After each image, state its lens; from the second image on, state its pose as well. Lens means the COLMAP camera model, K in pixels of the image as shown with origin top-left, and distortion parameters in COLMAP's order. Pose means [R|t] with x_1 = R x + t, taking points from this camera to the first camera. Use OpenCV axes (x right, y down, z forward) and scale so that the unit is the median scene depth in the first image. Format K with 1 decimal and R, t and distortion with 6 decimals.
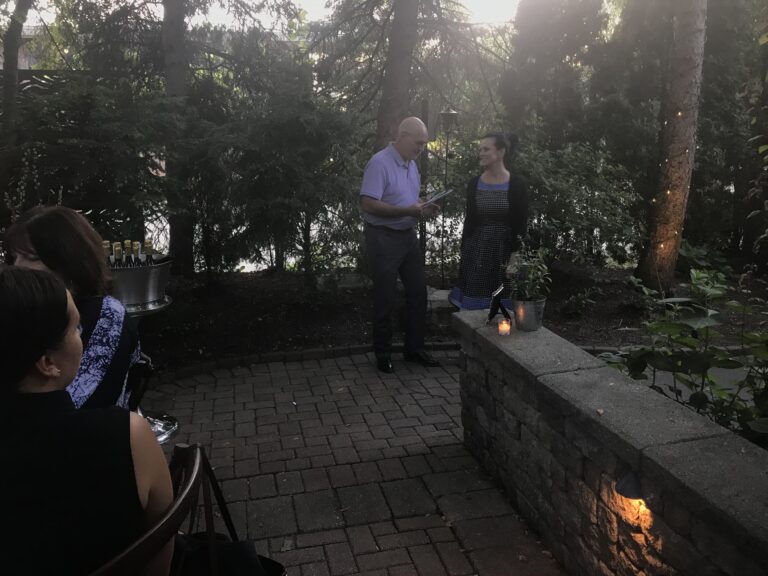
lens RADIAL K [[627.1, 0, 380.5], [0, 627.1, 281.5], [0, 0, 1]] dist [0.002634, 0.000559]
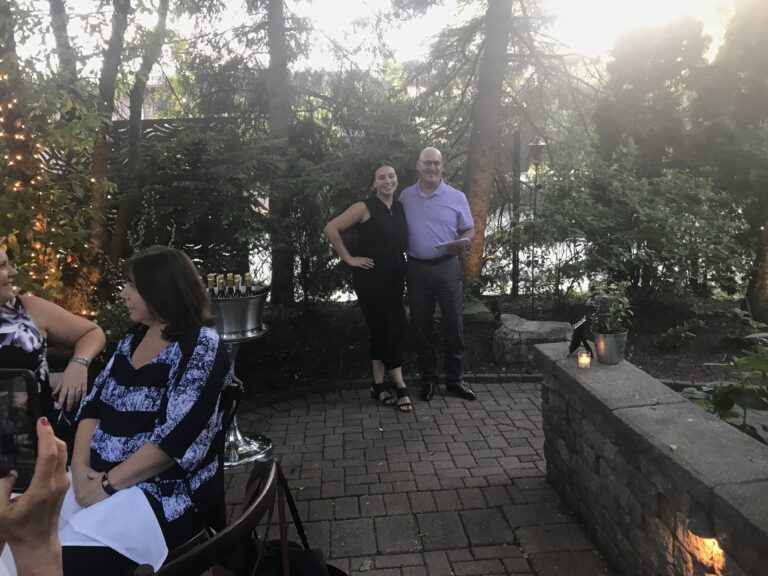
lens RADIAL K [[627.1, 0, 380.1], [0, 627.1, 282.4], [0, 0, 1]] dist [0.002634, 0.000559]
pose [[0.987353, -0.000217, -0.158539, 0.027679], [-0.006796, 0.999022, -0.043695, -0.003737], [0.158394, 0.044220, 0.986385, -0.034893]]
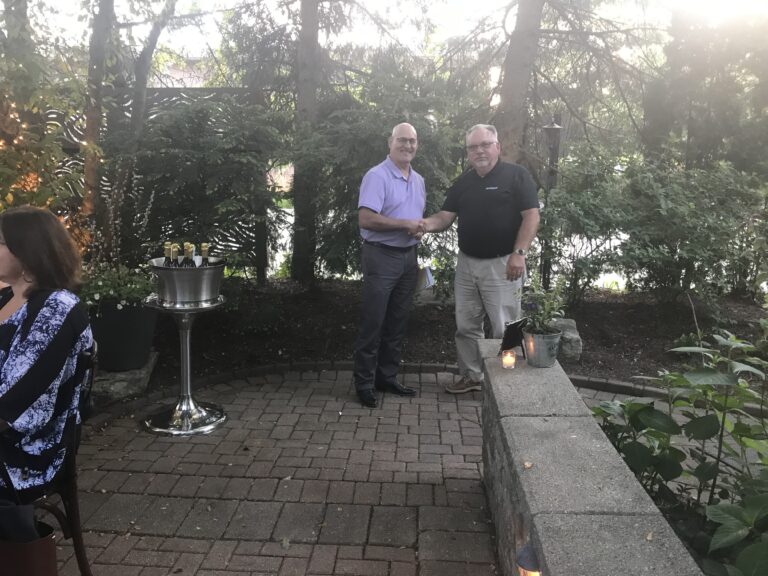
lens RADIAL K [[627.1, 0, 382.0], [0, 627.1, 283.3], [0, 0, 1]] dist [0.002634, 0.000559]
pose [[0.957212, 0.075111, -0.279471, 0.210615], [-0.080335, 0.996741, -0.007268, -0.013591], [0.278014, 0.029408, 0.960127, 0.048841]]
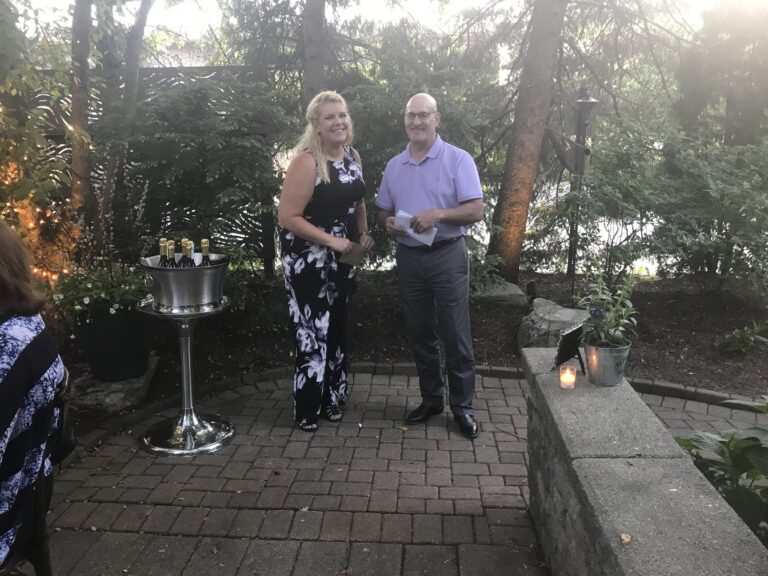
lens RADIAL K [[627.1, 0, 379.9], [0, 627.1, 284.1], [0, 0, 1]] dist [0.002634, 0.000559]
pose [[0.954023, 0.068334, -0.291839, 0.153134], [-0.064769, 0.997661, 0.021872, -0.033930], [0.292651, -0.001964, 0.956217, 0.156353]]
